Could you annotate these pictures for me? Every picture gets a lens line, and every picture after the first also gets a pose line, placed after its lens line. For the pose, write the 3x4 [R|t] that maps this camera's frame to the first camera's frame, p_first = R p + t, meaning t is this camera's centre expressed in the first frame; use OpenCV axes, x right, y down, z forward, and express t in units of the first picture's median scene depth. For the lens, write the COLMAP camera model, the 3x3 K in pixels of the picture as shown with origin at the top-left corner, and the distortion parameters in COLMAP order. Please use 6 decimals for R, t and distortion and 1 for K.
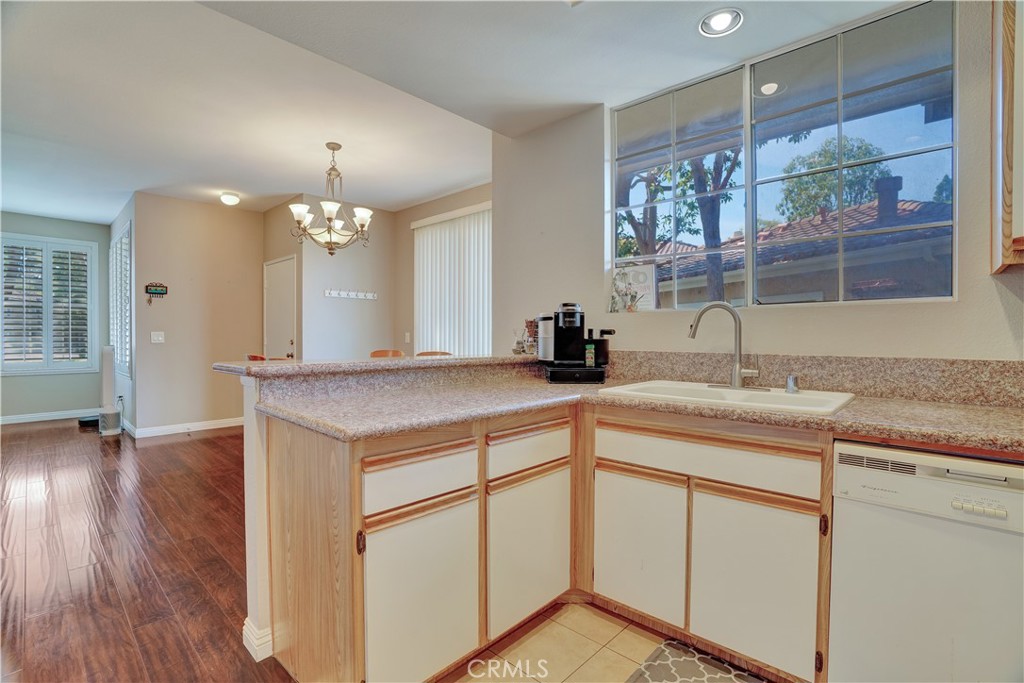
lens RADIAL K [[486.1, 0, 512.0], [0, 486.1, 341.5], [0, 0, 1]] dist [-0.049730, 0.020789]
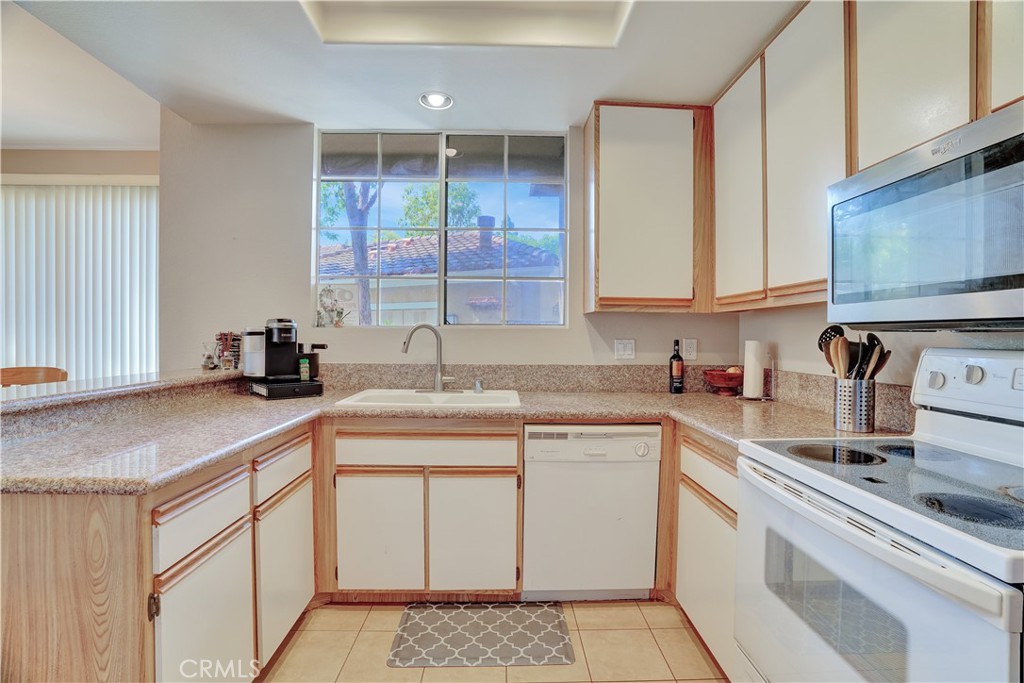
lens RADIAL K [[486.1, 0, 512.0], [0, 486.1, 341.5], [0, 0, 1]] dist [-0.049730, 0.020789]
pose [[0.718207, -0.008243, 0.695780, -0.294493], [0.004237, 0.999963, 0.007473, -0.046277], [-0.695816, -0.002419, 0.718216, -0.051217]]
